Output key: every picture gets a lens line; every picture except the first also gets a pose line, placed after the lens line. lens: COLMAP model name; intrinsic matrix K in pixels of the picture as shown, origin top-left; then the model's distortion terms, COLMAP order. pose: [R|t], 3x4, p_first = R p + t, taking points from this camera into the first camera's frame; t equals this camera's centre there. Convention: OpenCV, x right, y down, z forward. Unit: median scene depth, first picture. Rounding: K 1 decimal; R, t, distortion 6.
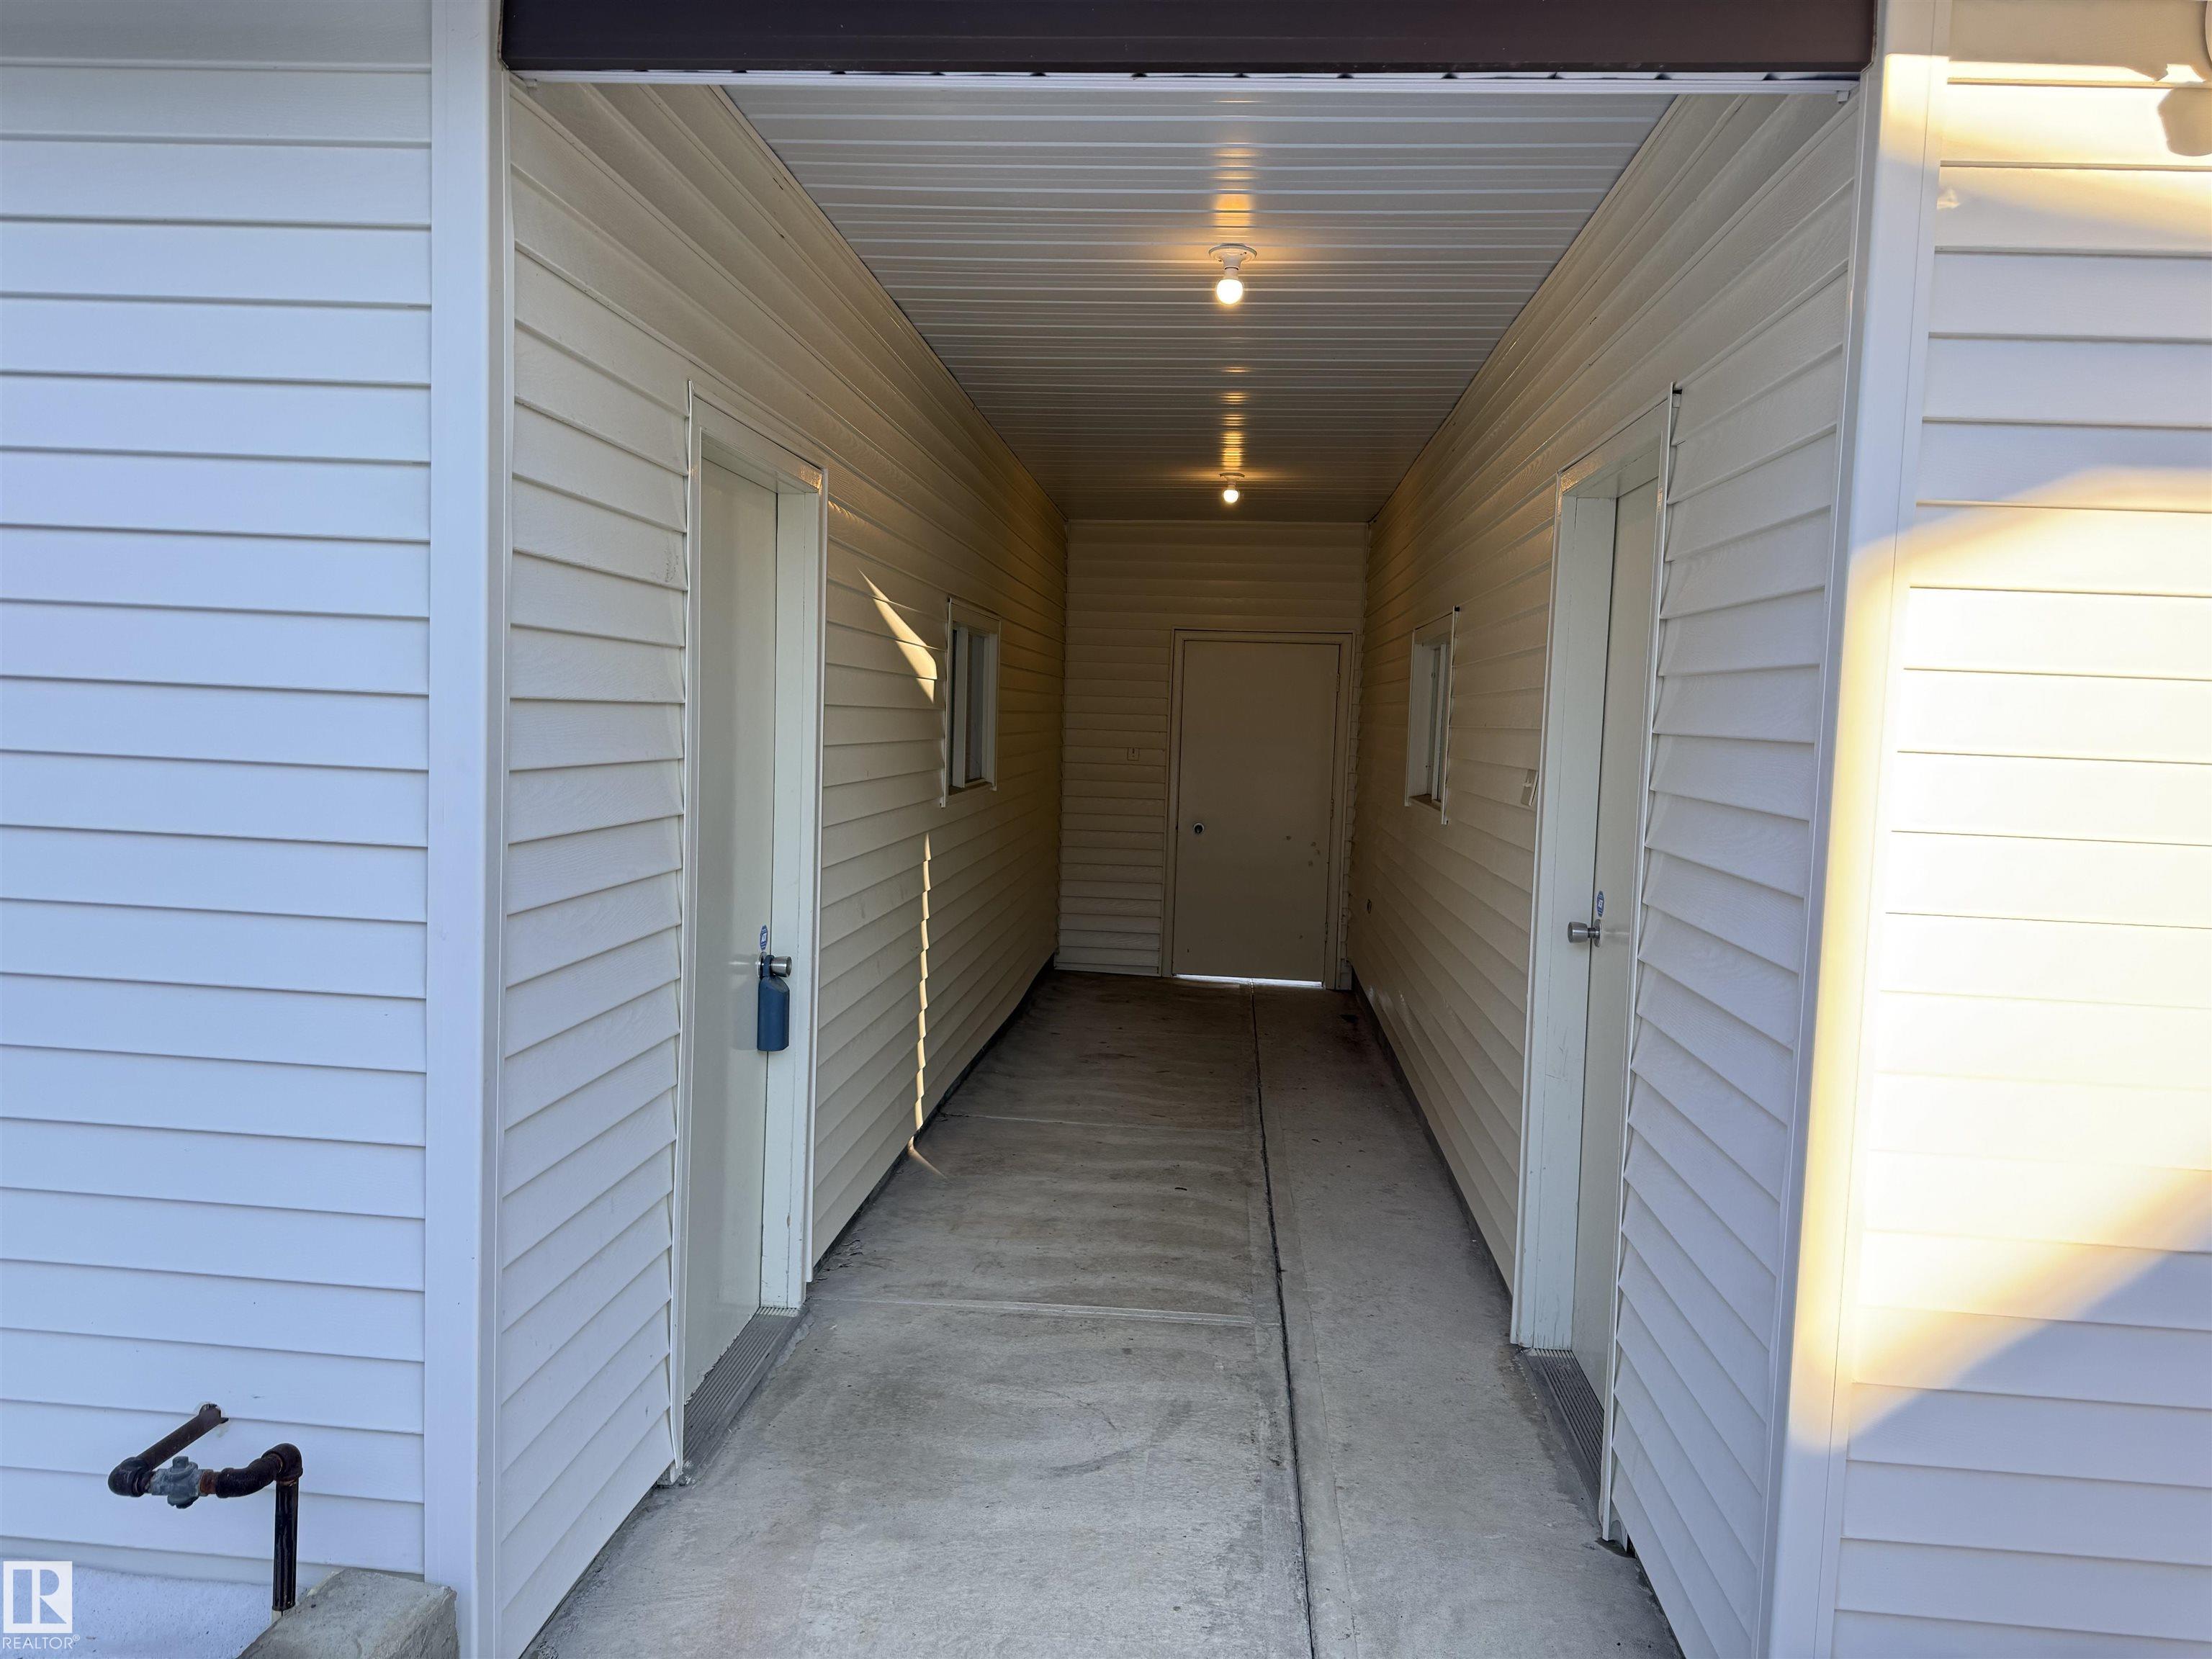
lens RADIAL K [[1557.3, 0, 1100.9], [0, 1557.3, 812.8], [0, 0, 1]] dist [0.001891, -0.002520]
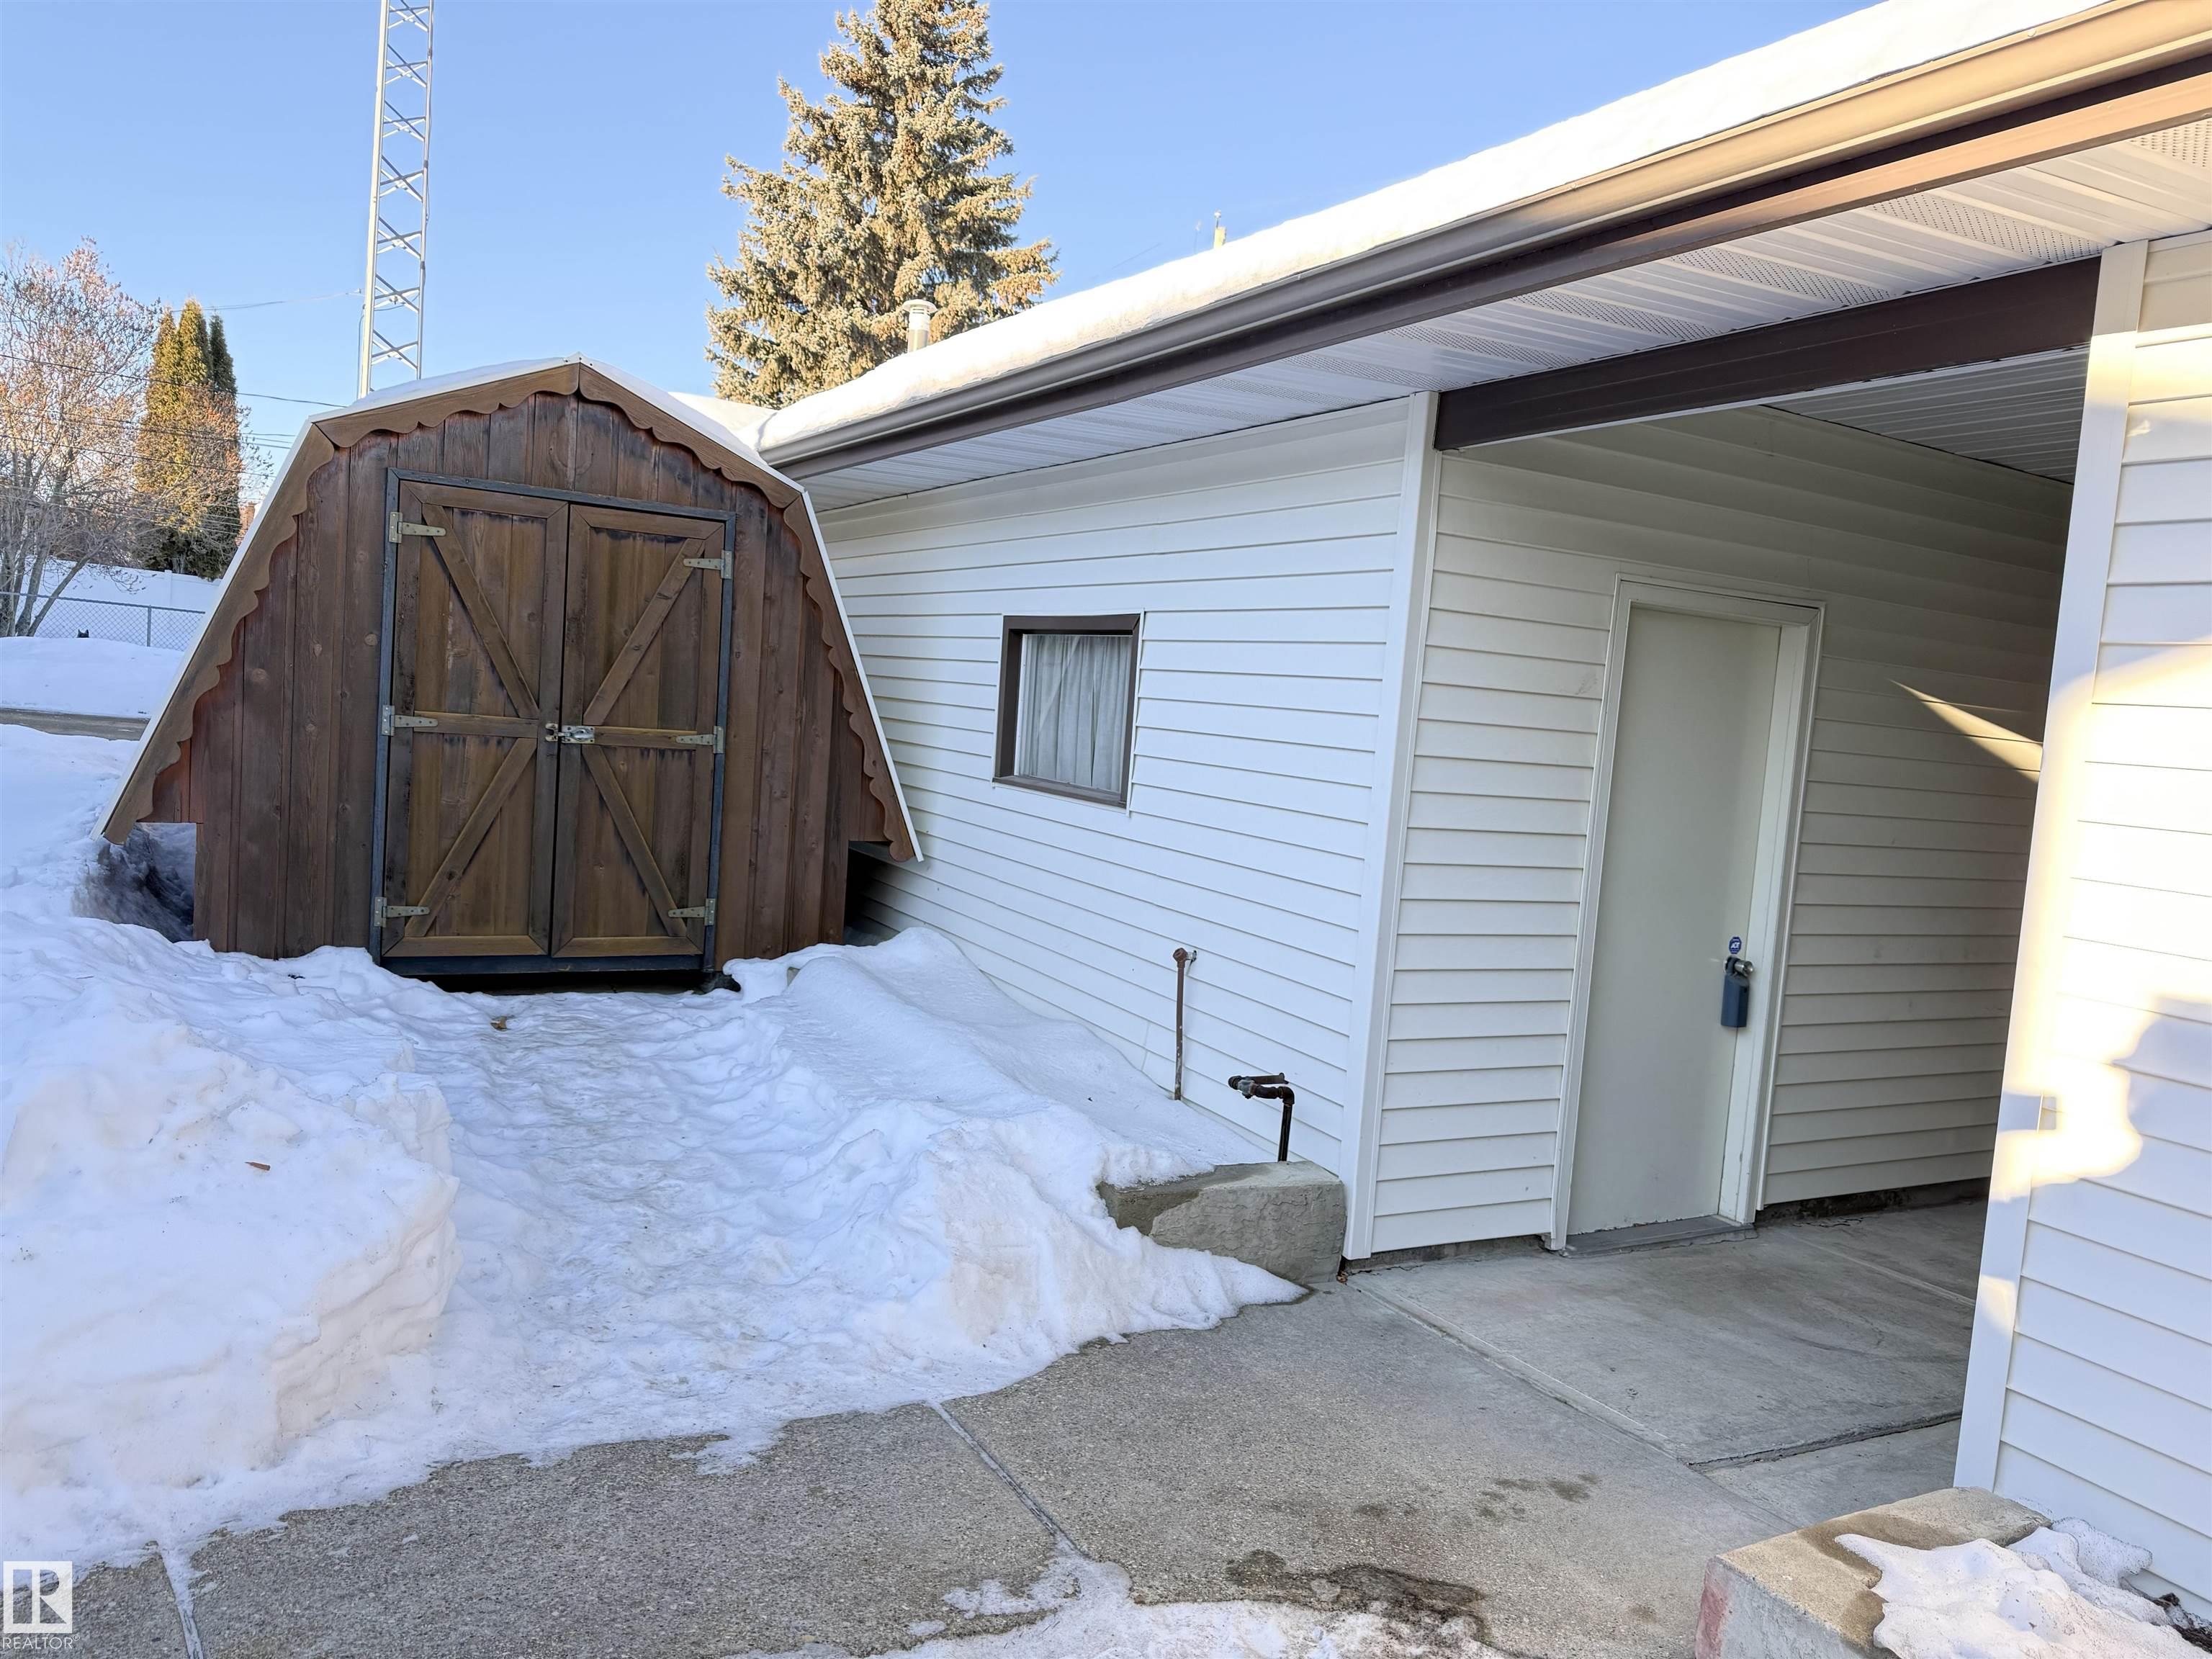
lens RADIAL K [[1551.6, 0, 1096.8], [0, 1551.6, 826.4], [0, 0, 1]] dist [0.007321, 0.001490]
pose [[0.551444, 0.072306, -0.831072, 0.650188], [-0.118140, 0.992965, 0.008002, 0.031863], [0.825804, 0.093770, 0.556107, -0.275045]]
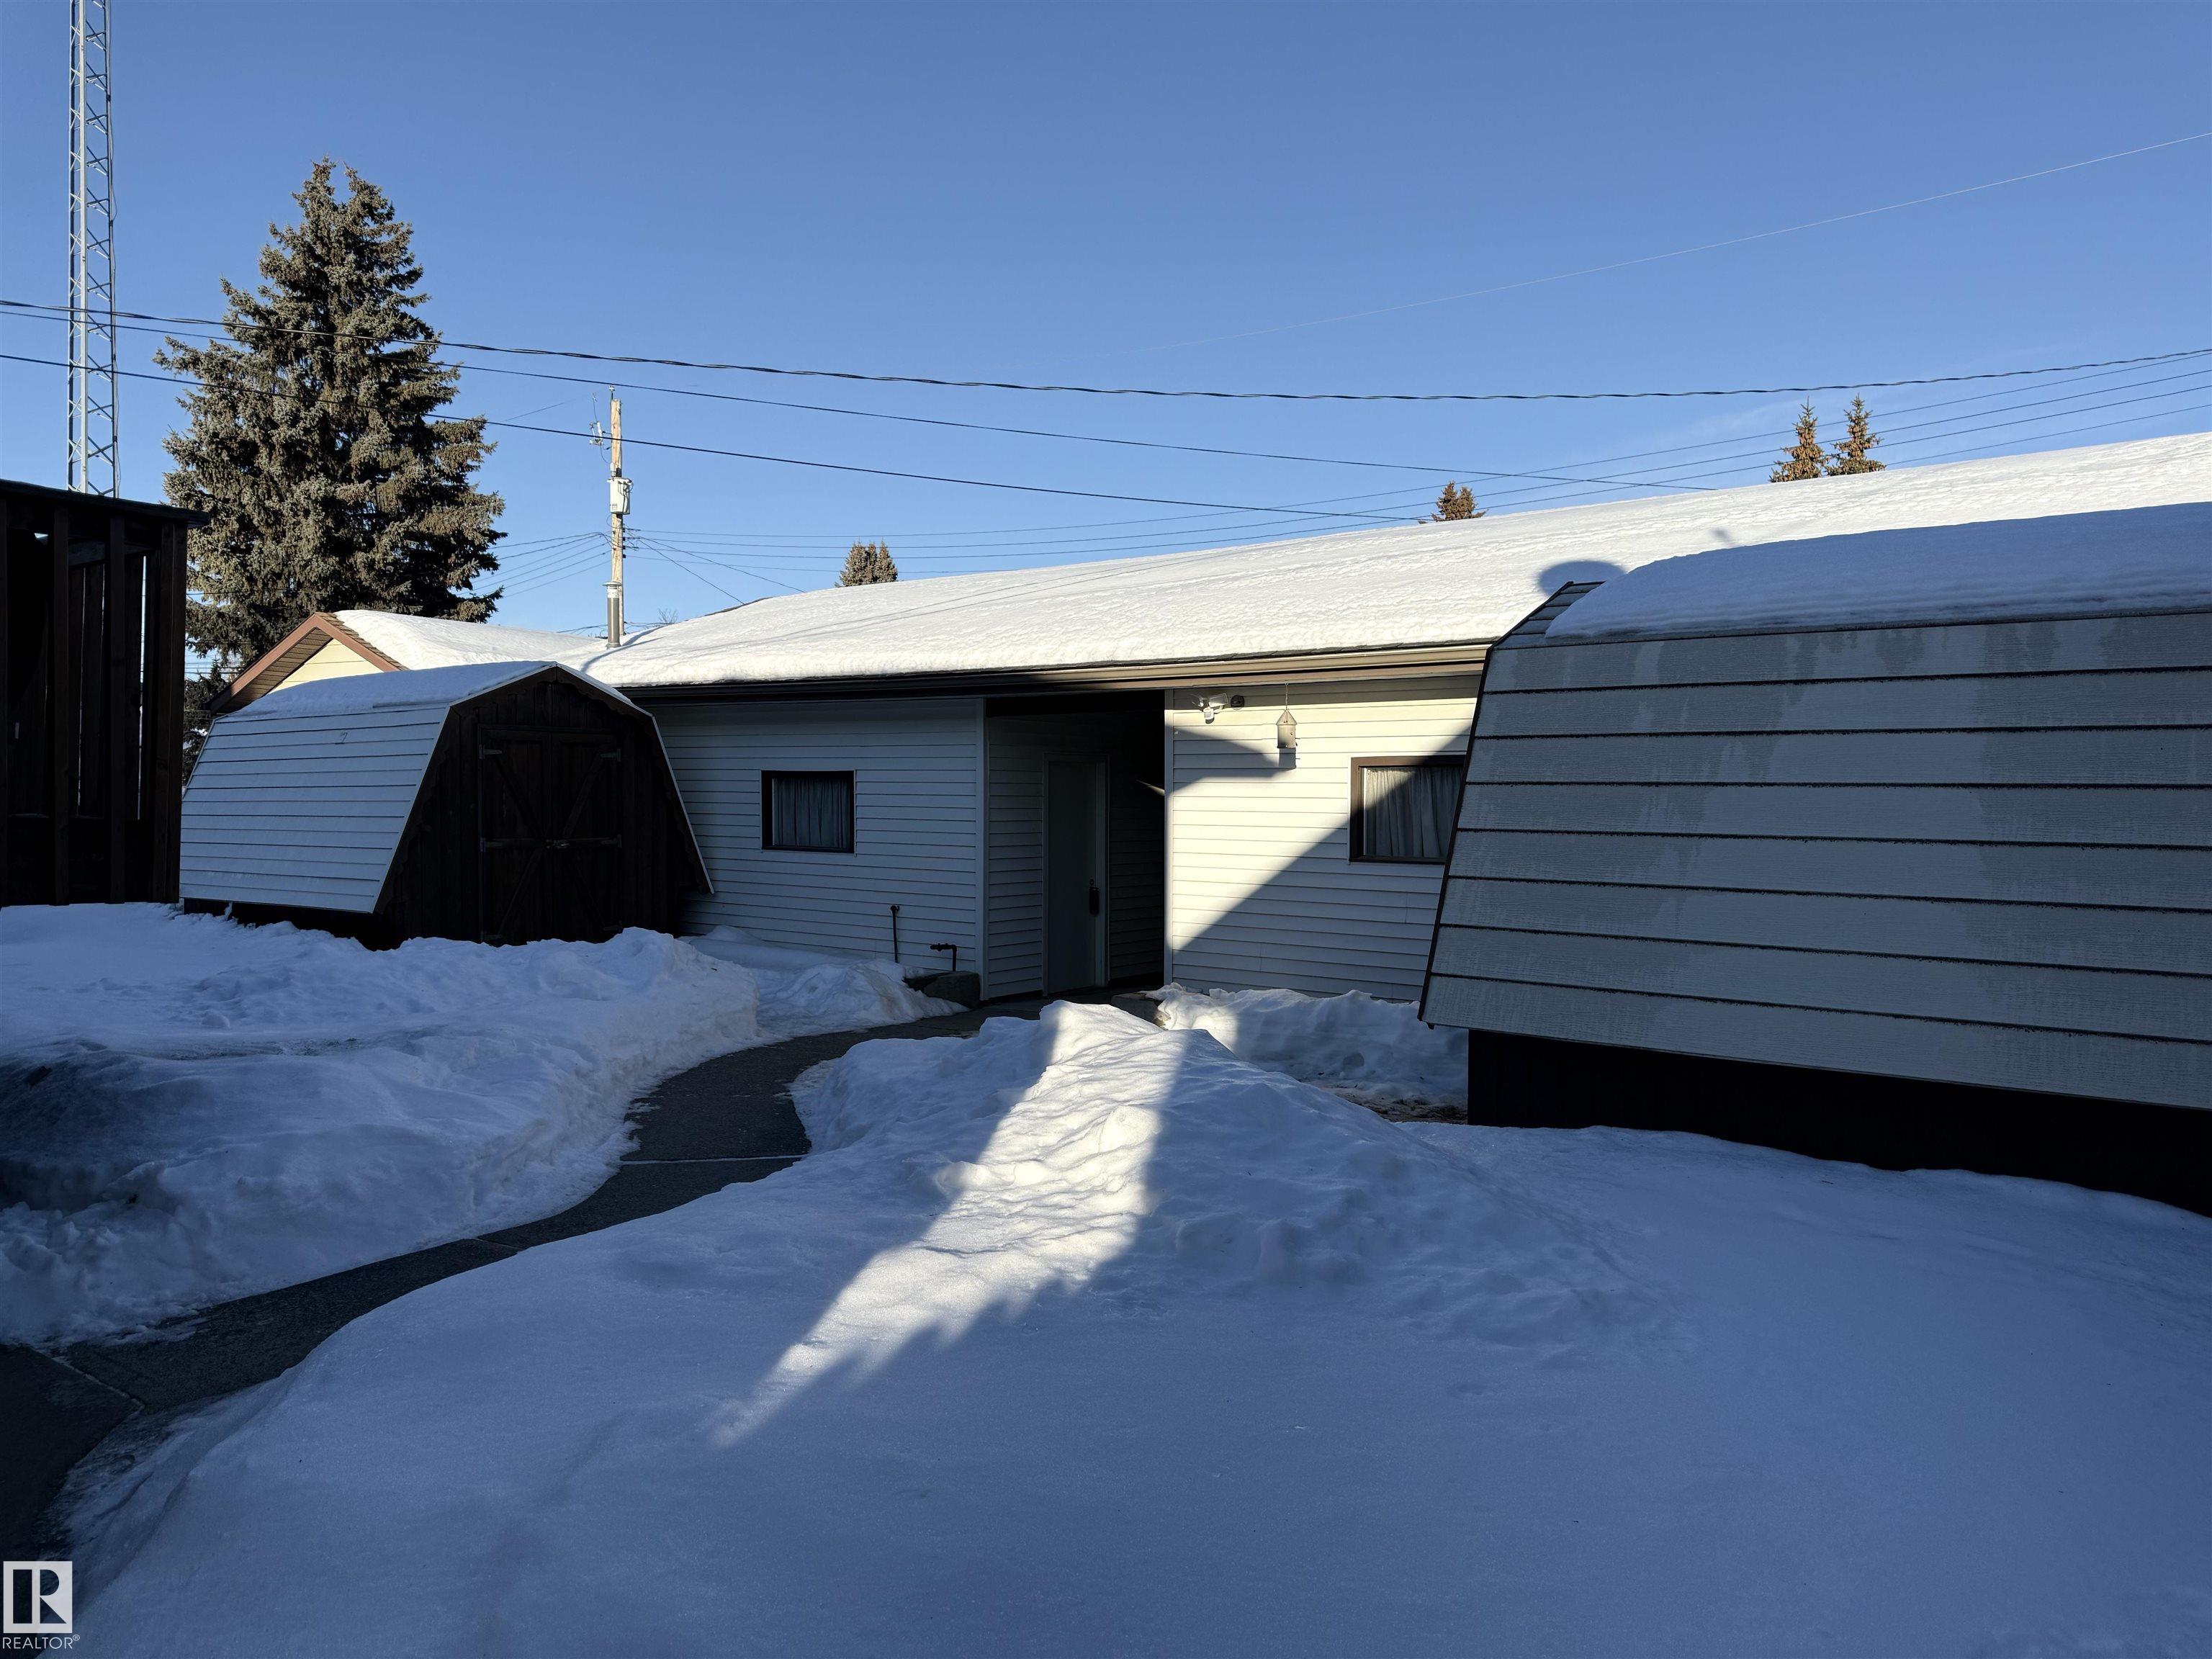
lens RADIAL K [[1551.6, 0, 1096.8], [0, 1551.6, 826.4], [0, 0, 1]] dist [0.007321, 0.001490]
pose [[0.852374, -0.022741, -0.522438, 1.793124], [-0.009786, 0.998185, -0.059417, 0.173317], [0.522842, 0.055758, 0.850604, -2.218974]]
